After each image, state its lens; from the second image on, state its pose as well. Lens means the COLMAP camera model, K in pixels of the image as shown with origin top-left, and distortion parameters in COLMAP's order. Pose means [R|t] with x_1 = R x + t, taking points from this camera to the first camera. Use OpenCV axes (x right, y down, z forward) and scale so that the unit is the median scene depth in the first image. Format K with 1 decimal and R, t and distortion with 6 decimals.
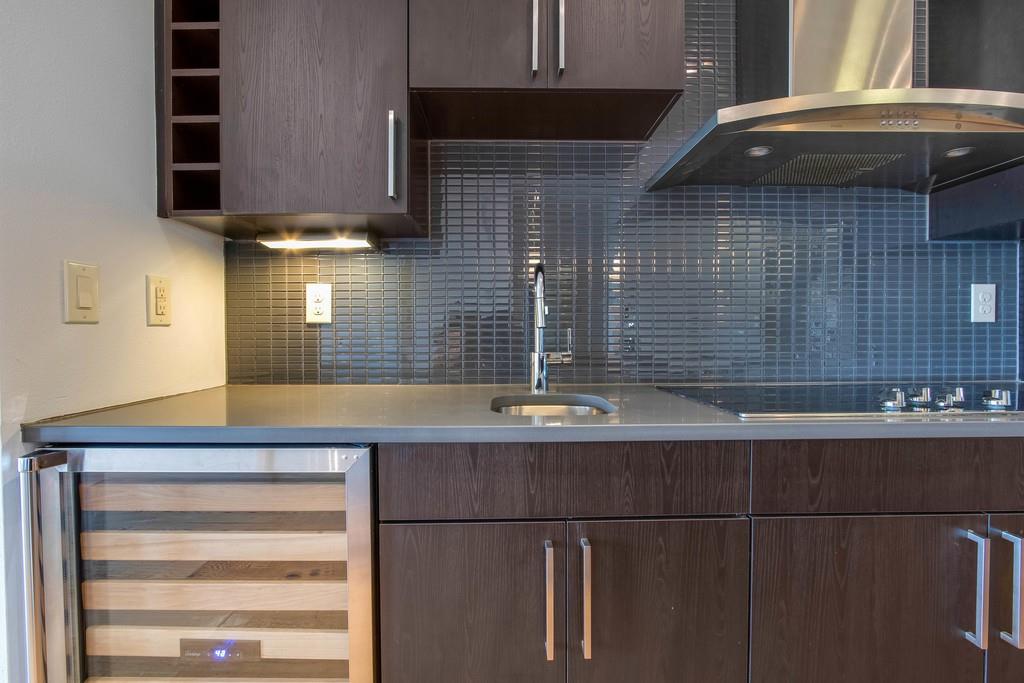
lens RADIAL K [[481.7, 0, 506.1], [0, 481.7, 340.6], [0, 0, 1]] dist [-0.009702, -0.000720]
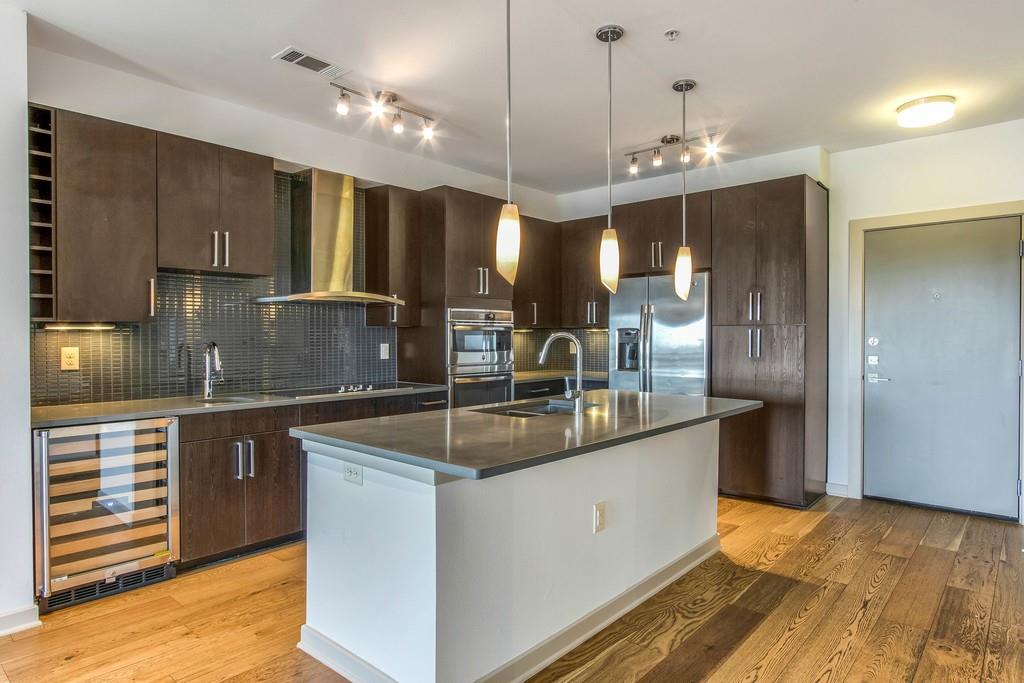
lens RADIAL K [[598.7, 0, 510.5], [0, 598.7, 346.8], [0, 0, 1]] dist [-0.019570, 0.003424]
pose [[0.675851, -0.010985, 0.736956, -1.000920], [0.015576, 0.999879, 0.000620, -0.107314], [-0.736873, 0.011060, 0.675940, -1.855809]]
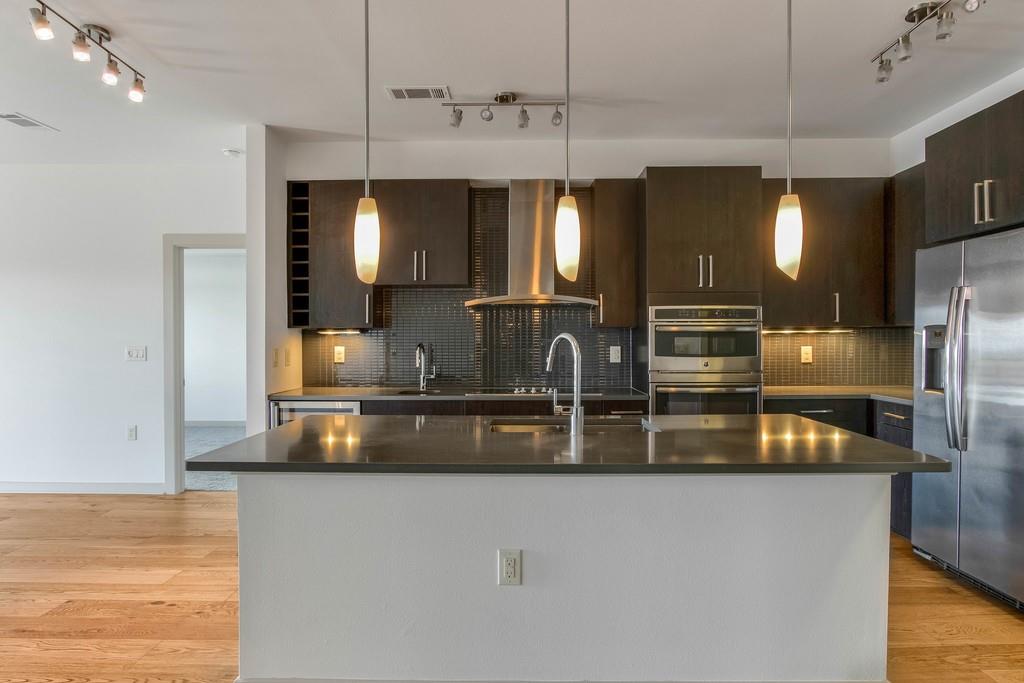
lens RADIAL K [[598.7, 0, 510.2], [0, 598.7, 345.1], [0, 0, 1]] dist [-0.019570, 0.003424]
pose [[0.999462, 0.000326, -0.032782, 0.657164], [-0.000720, 0.999928, -0.012018, -0.099915], [0.032776, 0.012035, 0.999390, -2.282510]]
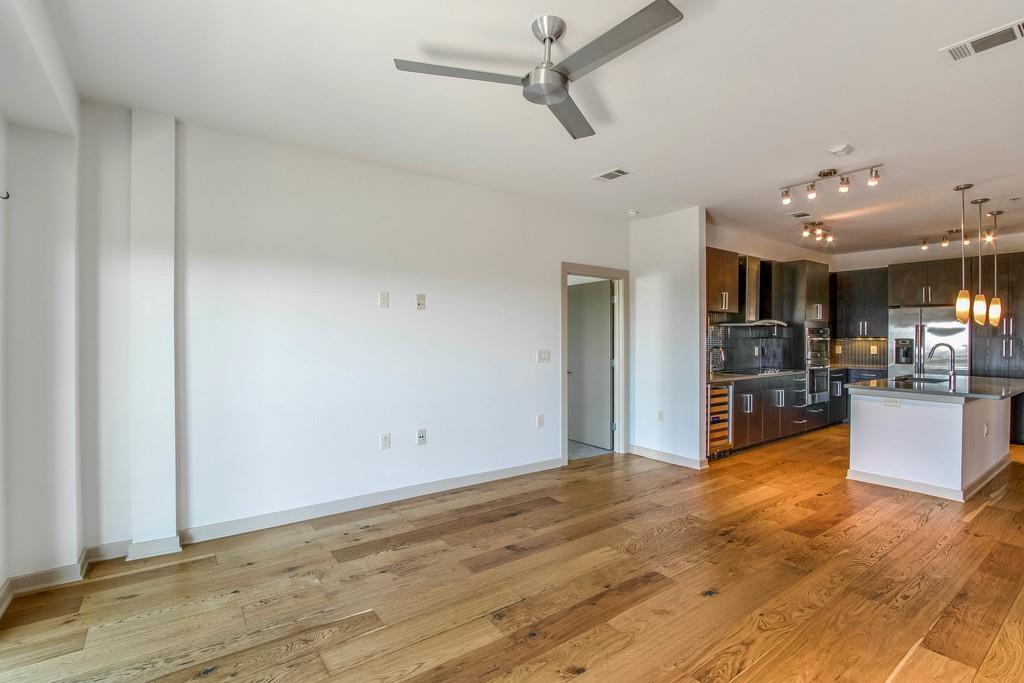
lens RADIAL K [[481.7, 0, 514.4], [0, 481.7, 339.7], [0, 0, 1]] dist [-0.009702, -0.000720]
pose [[0.813919, 0.002946, 0.580972, -3.926284], [0.009258, 0.999794, -0.018040, -0.144594], [-0.580905, 0.020062, 0.813724, -1.563587]]
